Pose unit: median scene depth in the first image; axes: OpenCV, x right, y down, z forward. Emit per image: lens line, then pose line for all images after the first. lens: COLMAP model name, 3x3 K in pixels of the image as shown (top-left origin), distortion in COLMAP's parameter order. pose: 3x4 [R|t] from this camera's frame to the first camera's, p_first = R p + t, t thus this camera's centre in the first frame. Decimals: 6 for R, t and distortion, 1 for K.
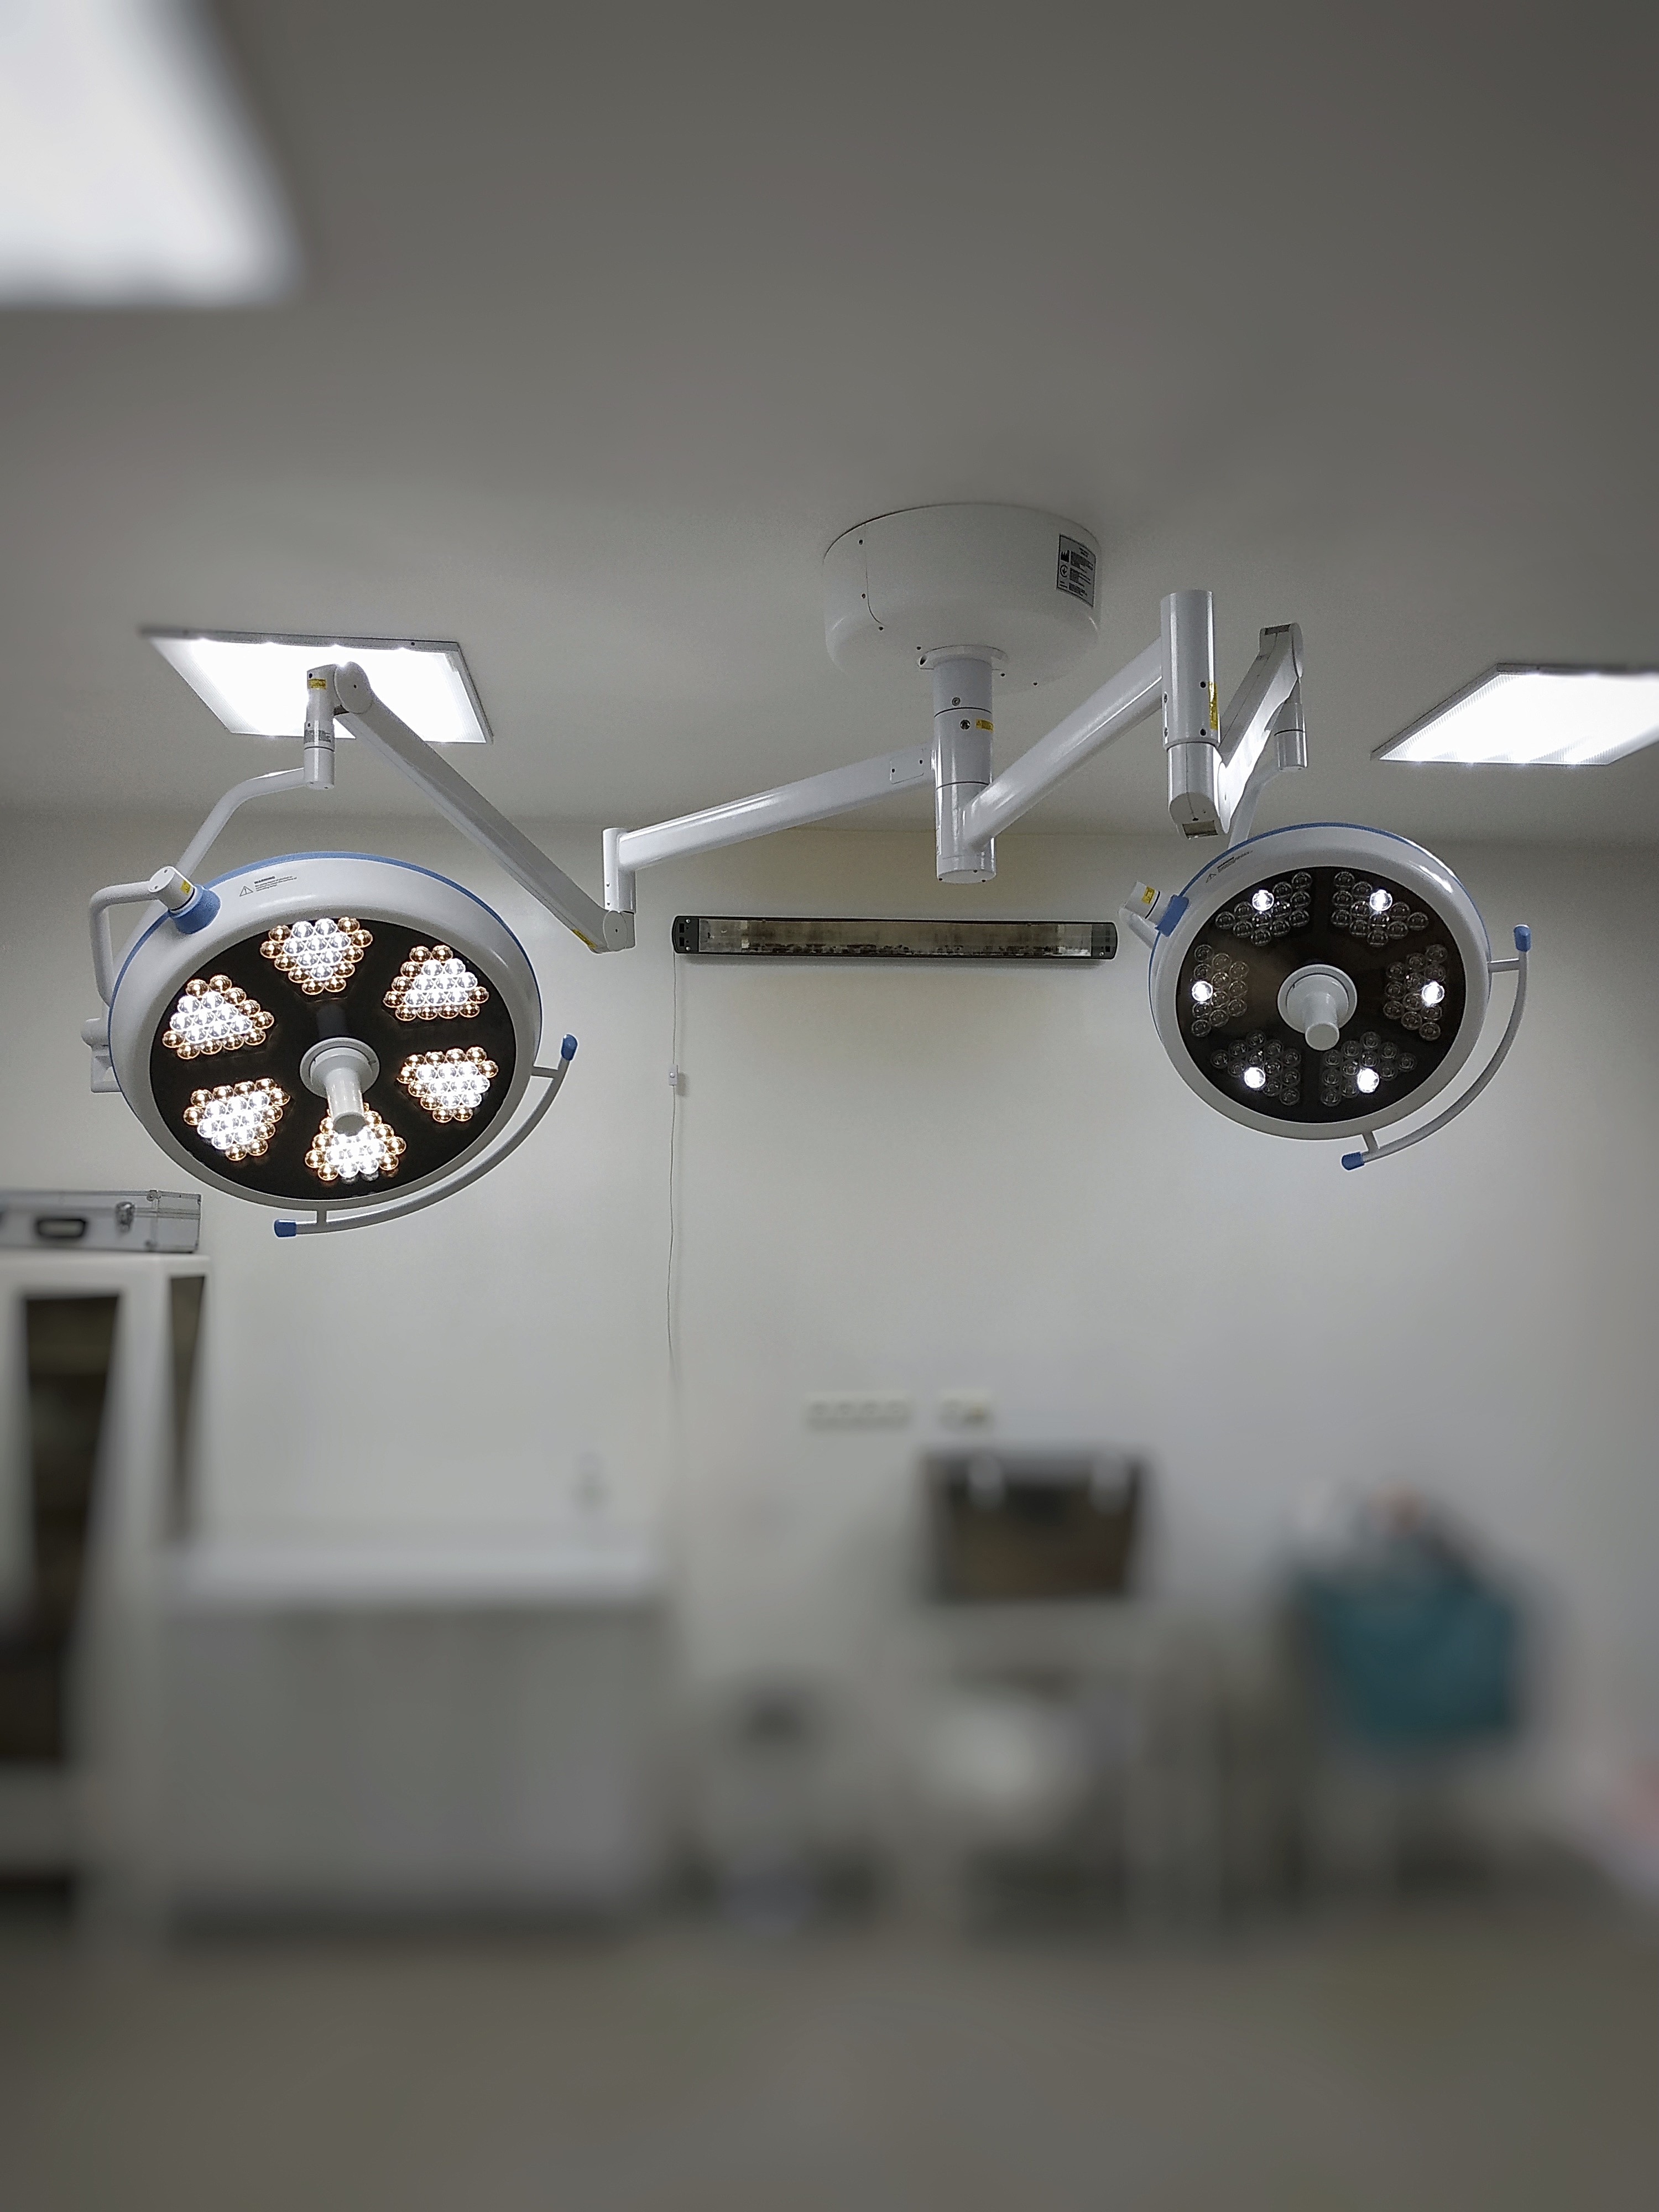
lens RADIAL K [[1563.6, 0, 829.5], [0, 1563.6, 1106.0], [0, 0, 1]] dist [0.002374, -0.039091]
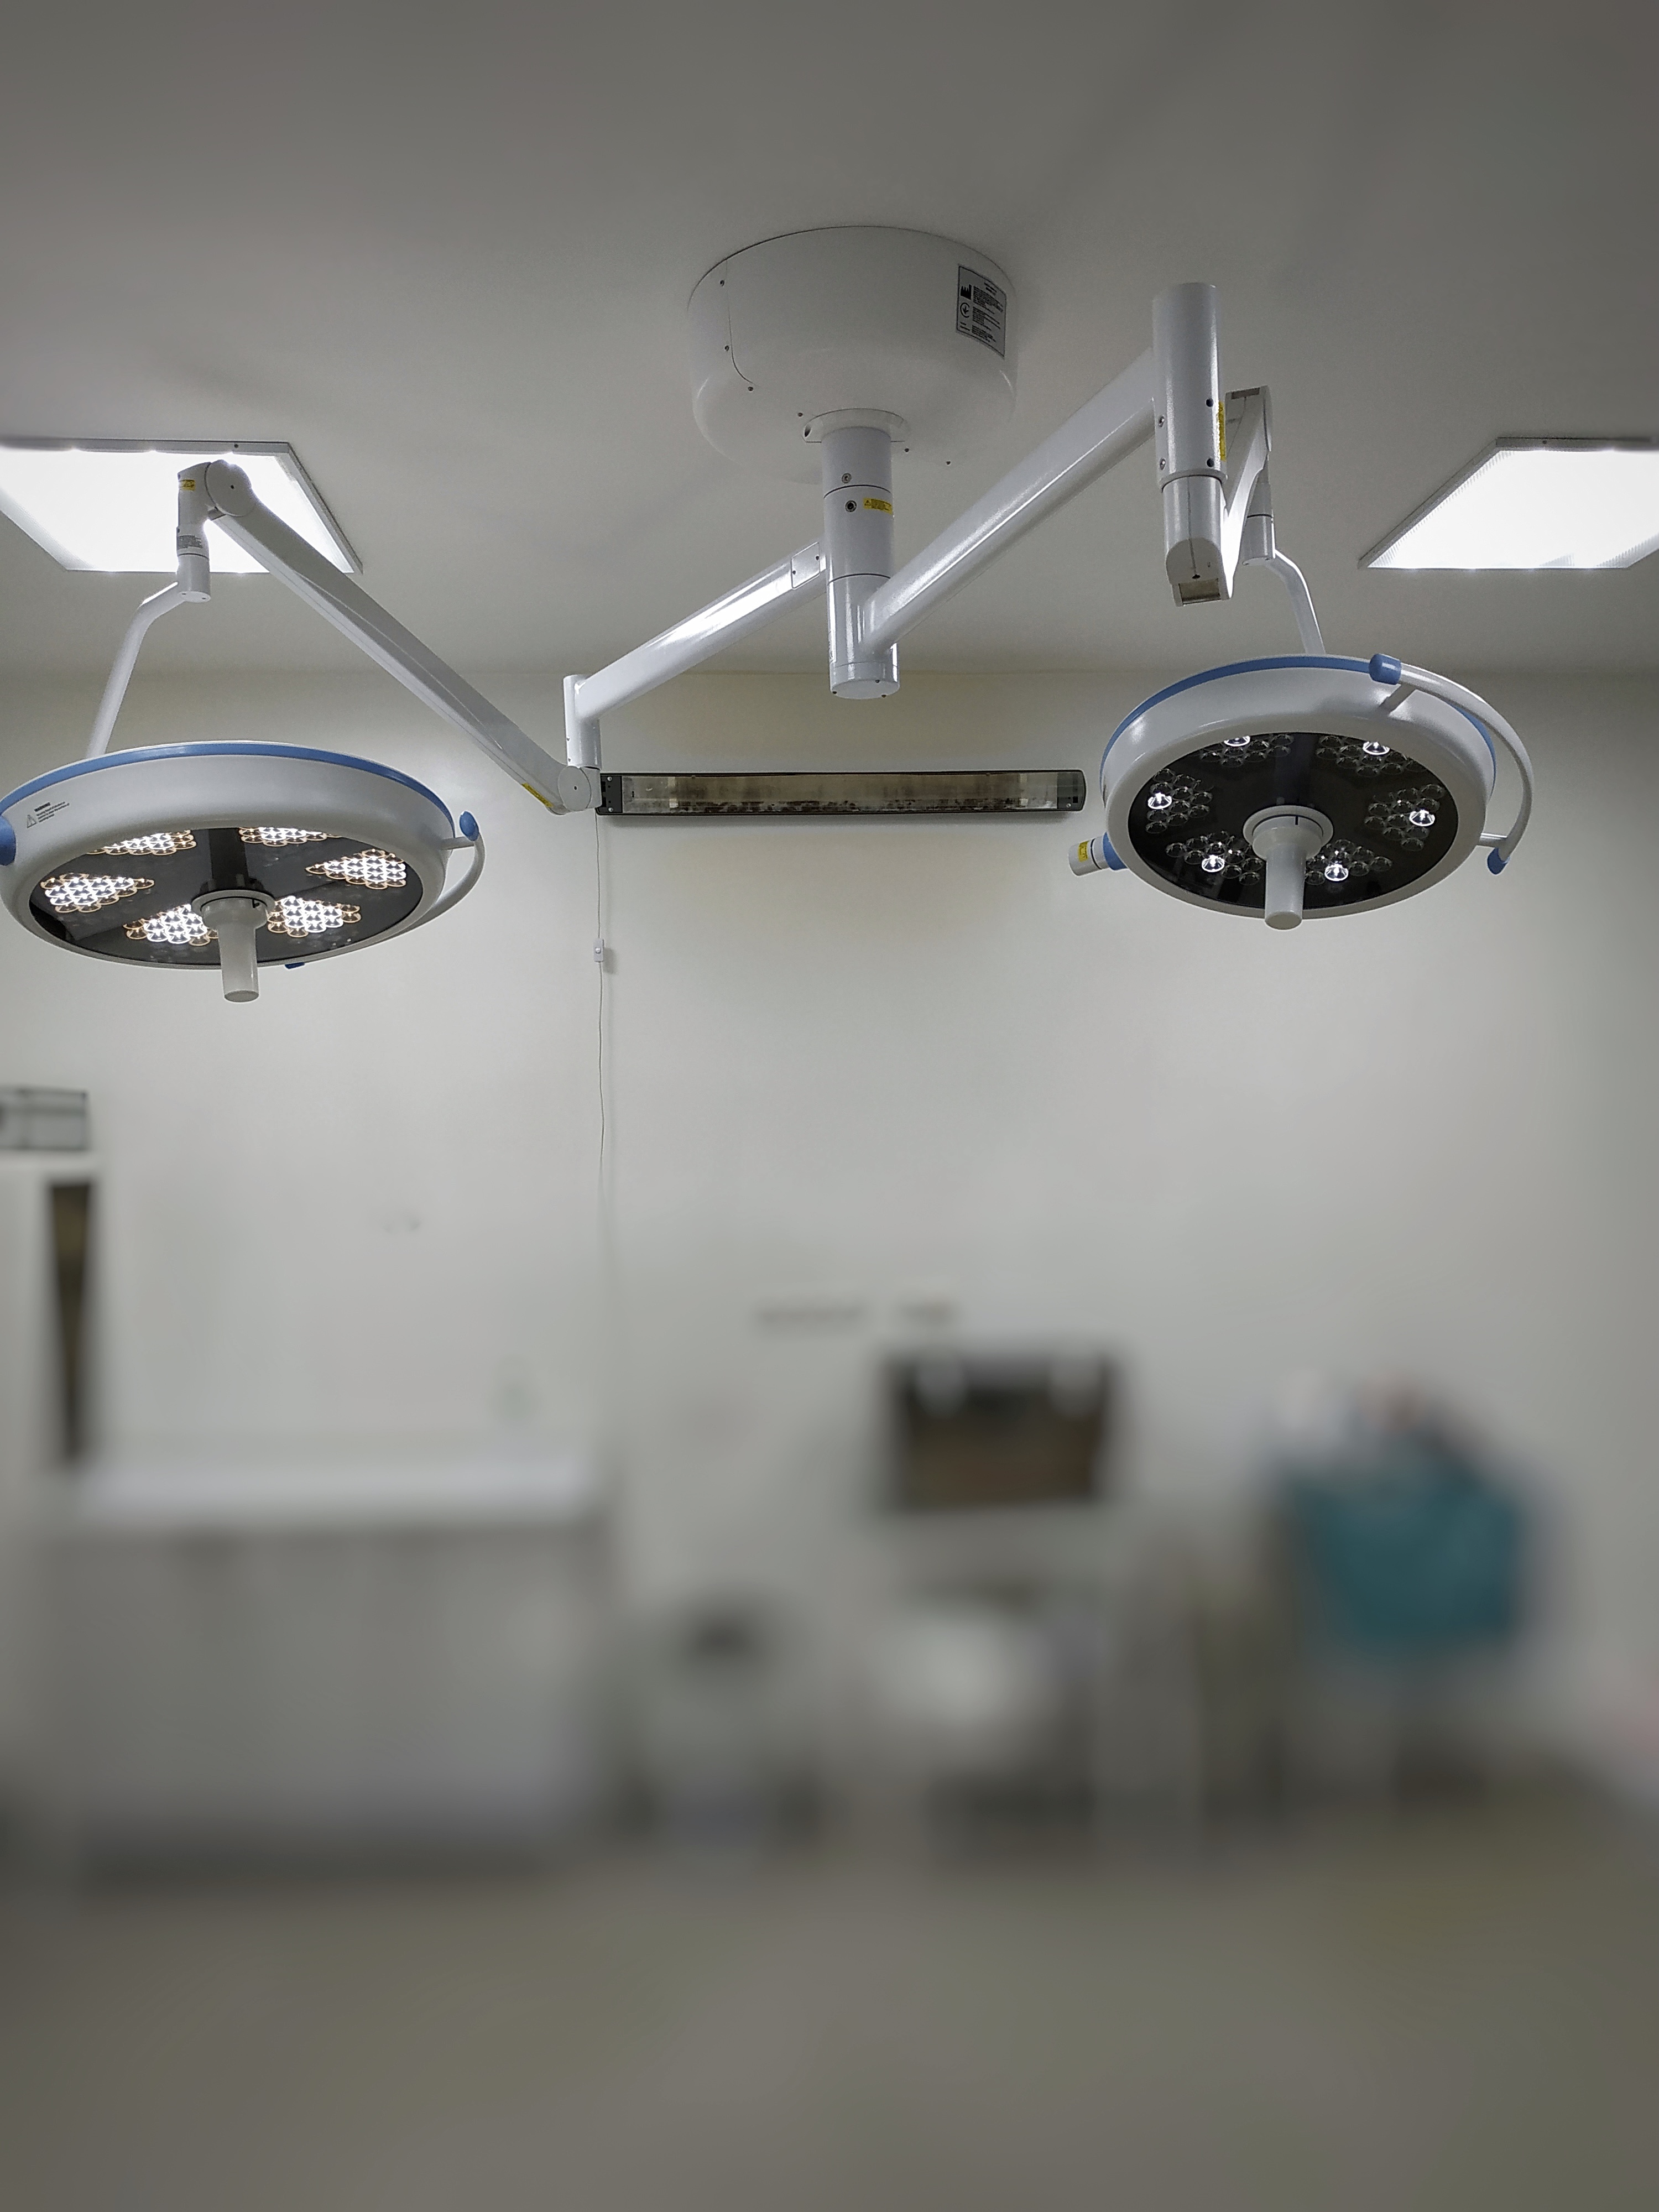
lens RADIAL K [[1542.1, 0, 829.5], [0, 1542.1, 1106.0], [0, 0, 1]] dist [-0.031354, -0.000752]
pose [[0.999499, -0.021653, -0.023089, 0.055732], [0.023122, 0.997593, 0.065379, 0.016195], [0.021617, -0.065880, 0.997593, 0.101347]]
